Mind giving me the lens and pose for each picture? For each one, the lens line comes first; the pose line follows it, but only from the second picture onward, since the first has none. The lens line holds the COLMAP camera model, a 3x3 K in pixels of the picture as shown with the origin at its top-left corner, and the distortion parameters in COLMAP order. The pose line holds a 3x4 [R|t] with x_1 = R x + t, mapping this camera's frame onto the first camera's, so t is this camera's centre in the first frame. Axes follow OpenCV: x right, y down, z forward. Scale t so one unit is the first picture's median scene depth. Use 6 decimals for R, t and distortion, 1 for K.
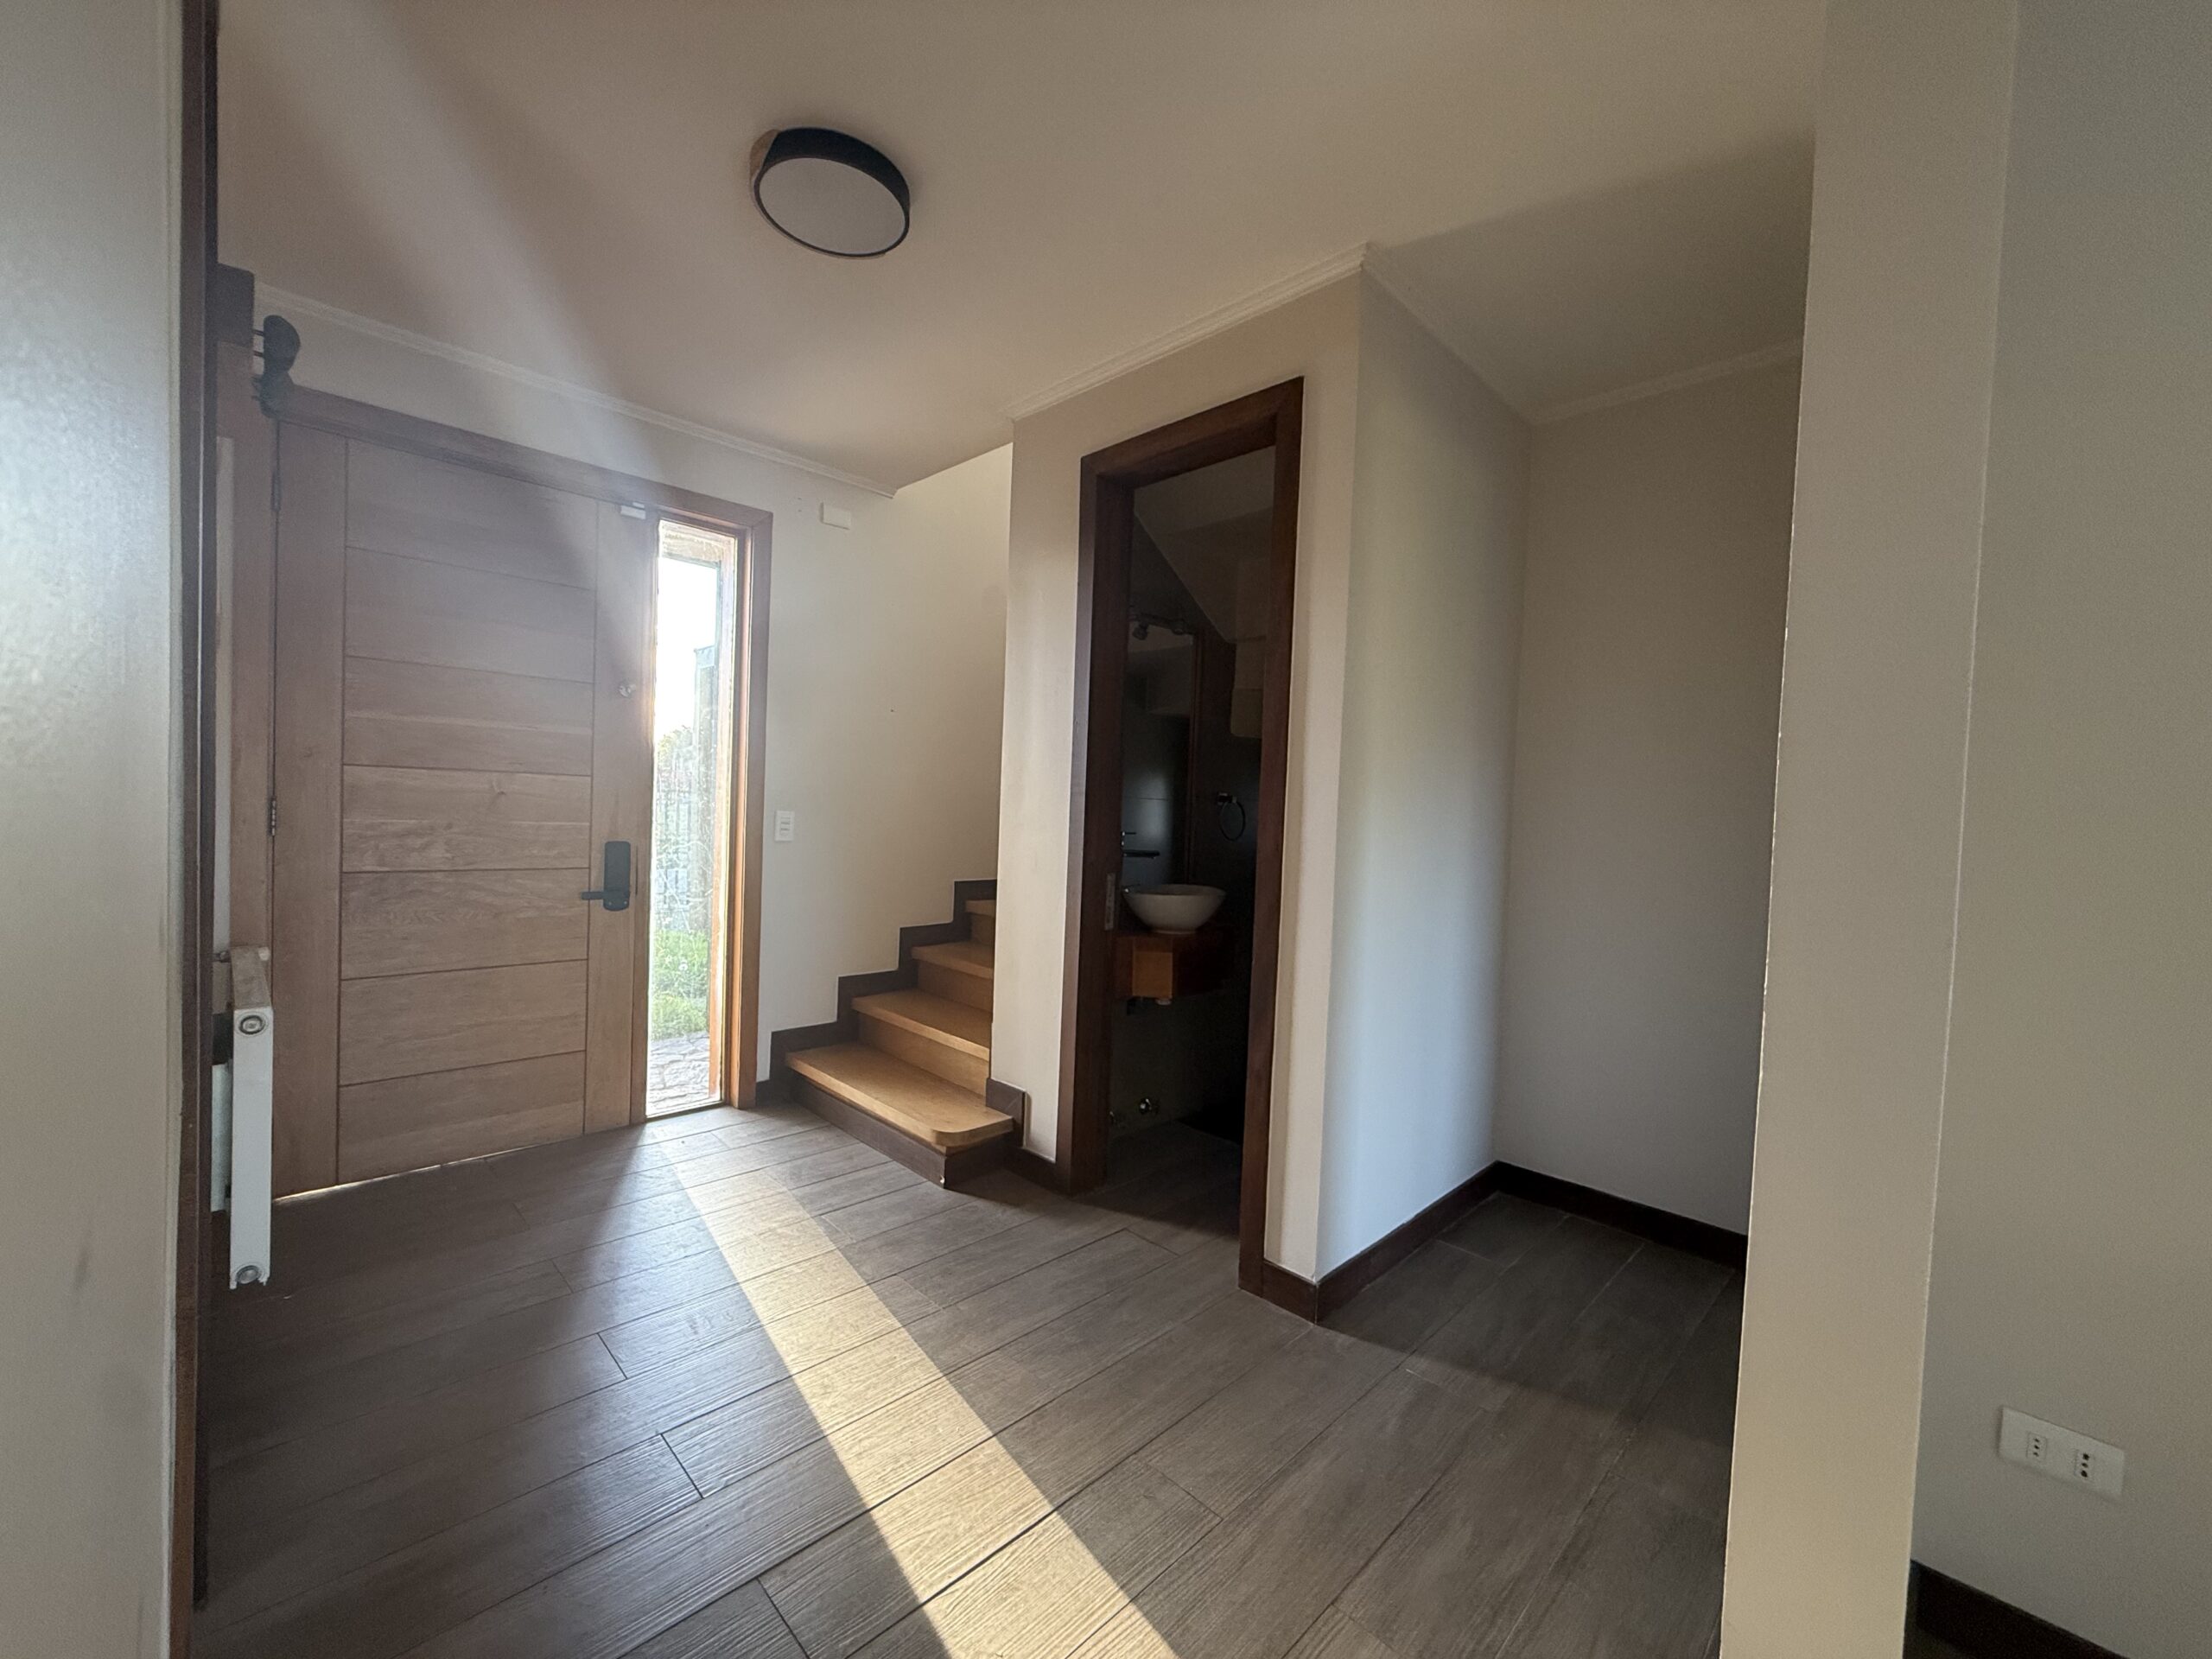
lens RADIAL K [[880.1, 0, 1108.7], [0, 880.1, 839.1], [0, 0, 1]] dist [0.000751, -0.000636]
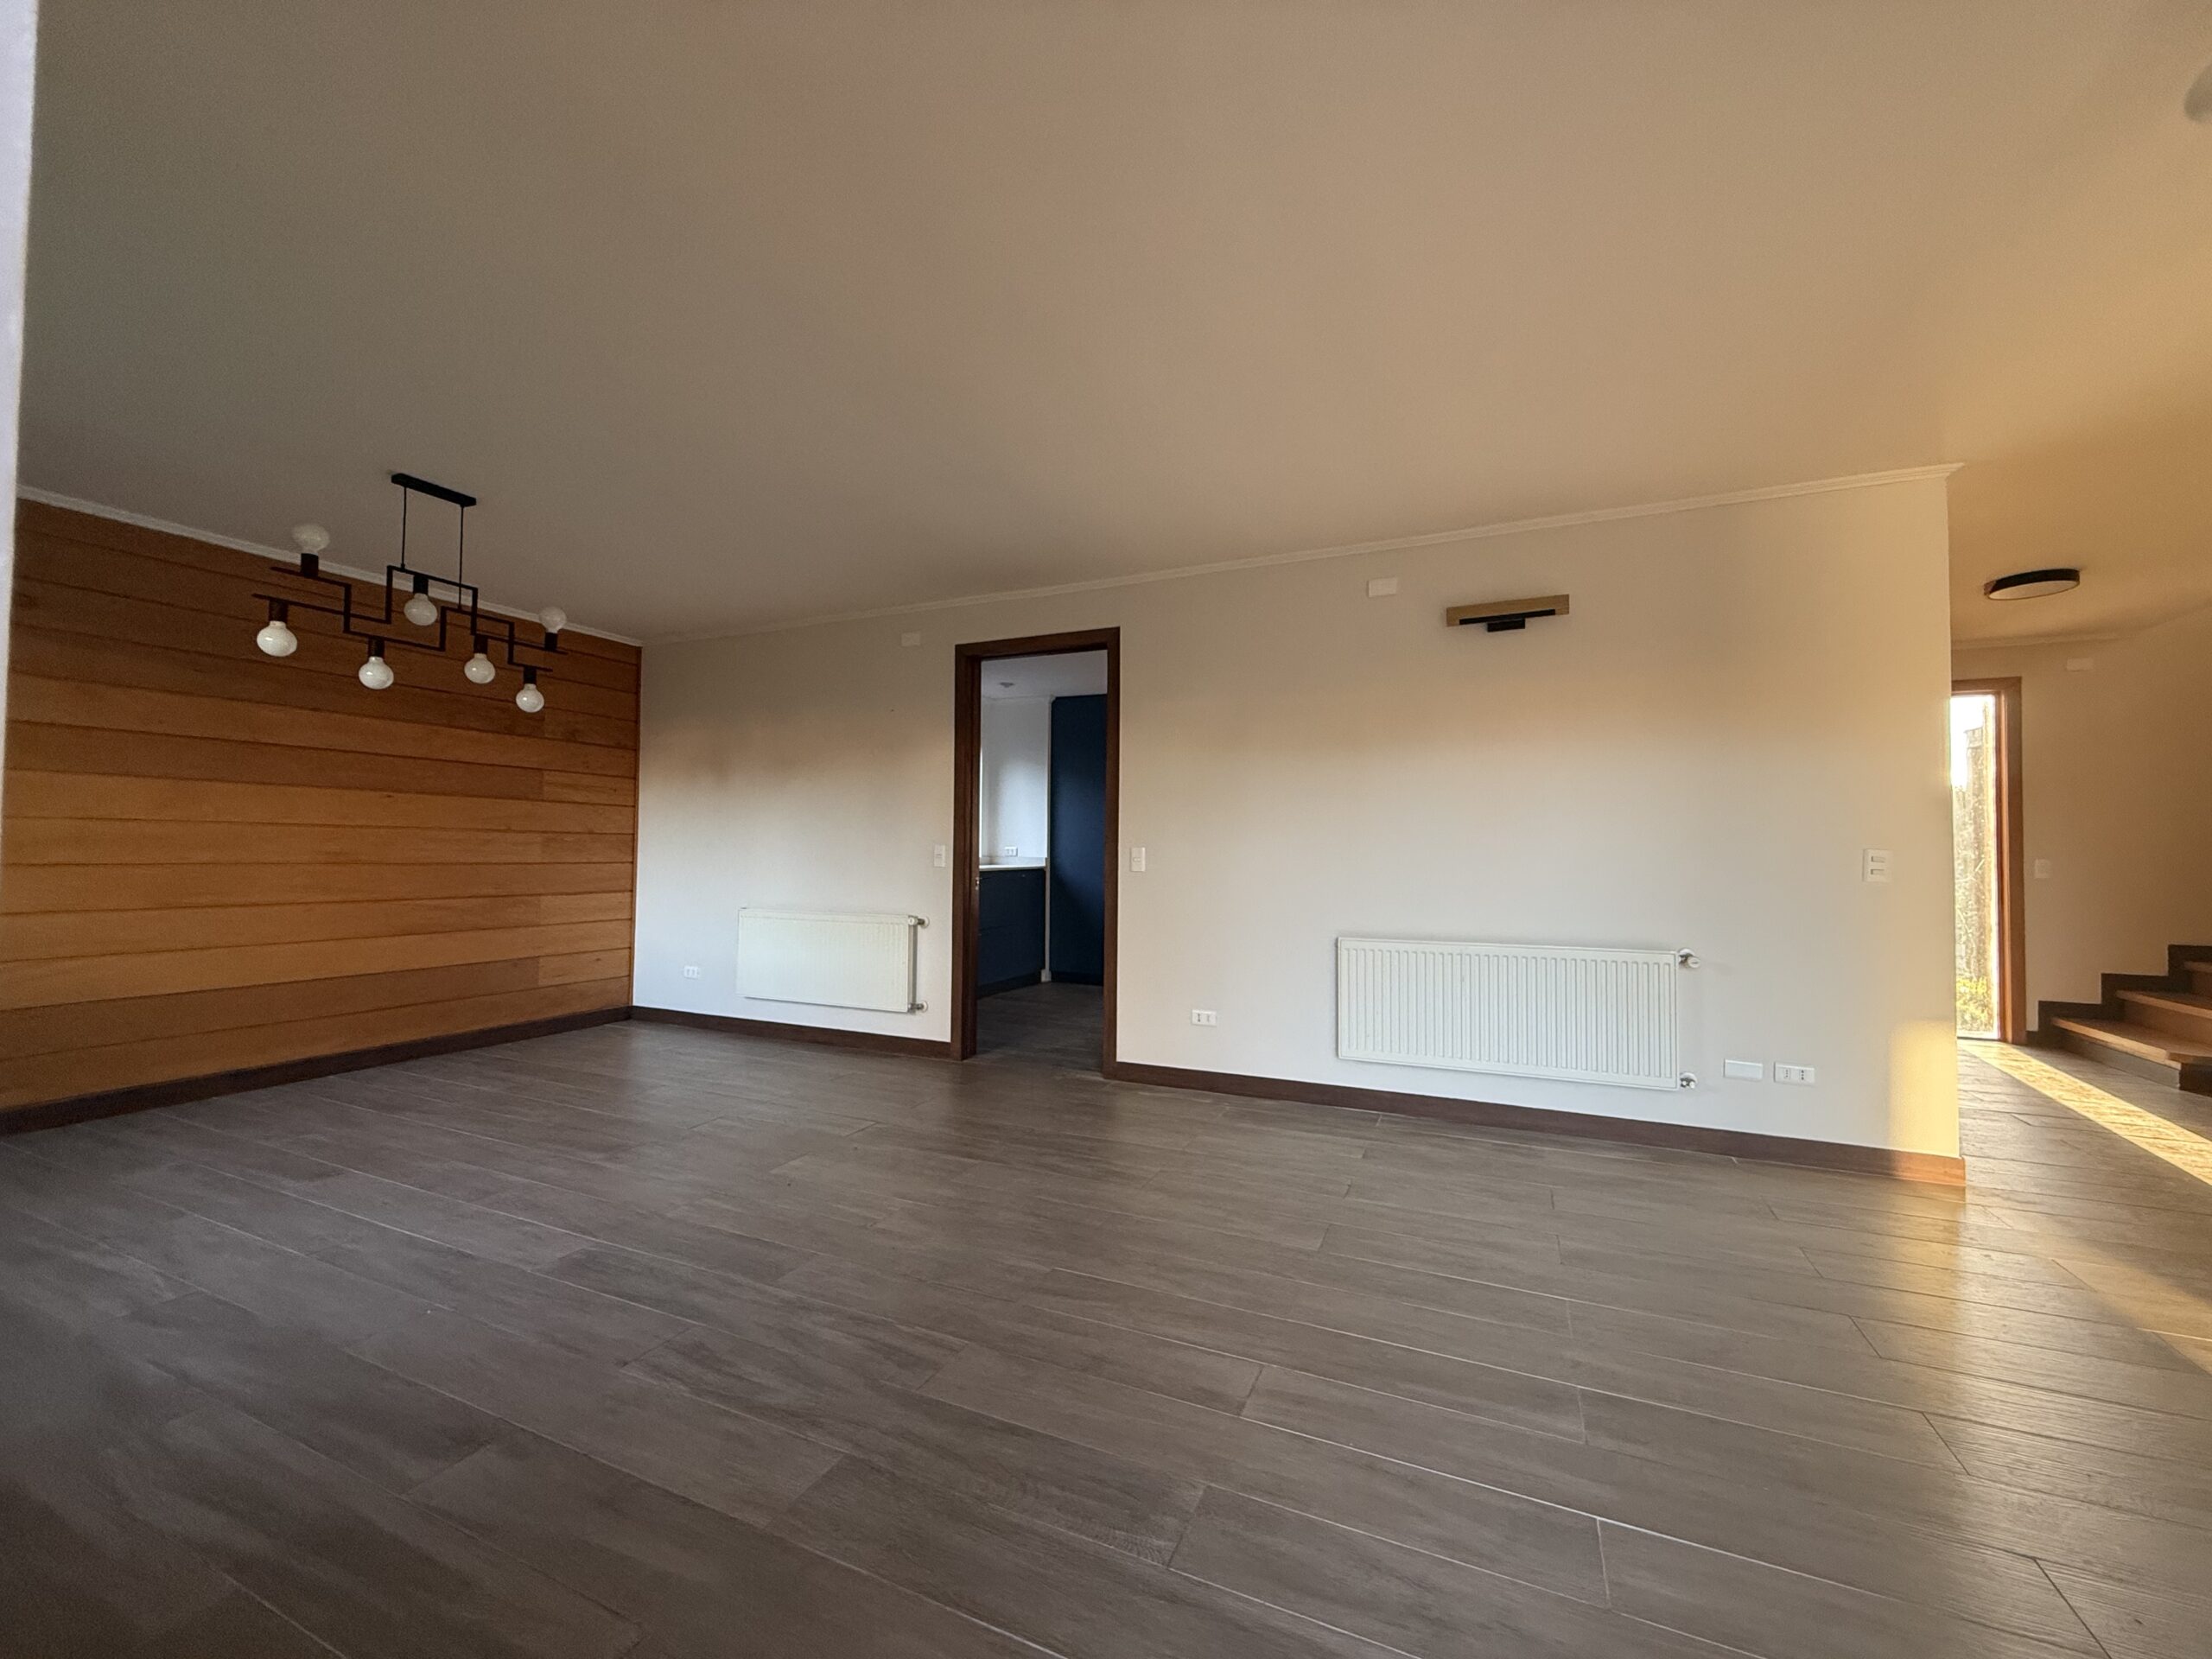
lens RADIAL K [[880.1, 0, 1108.2], [0, 880.1, 836.4], [0, 0, 1]] dist [0.000751, -0.000636]
pose [[0.331397, -0.060036, -0.941579, 0.569113], [-0.024804, 0.997074, -0.072305, 0.082306], [0.943165, 0.047317, 0.328938, -1.107507]]
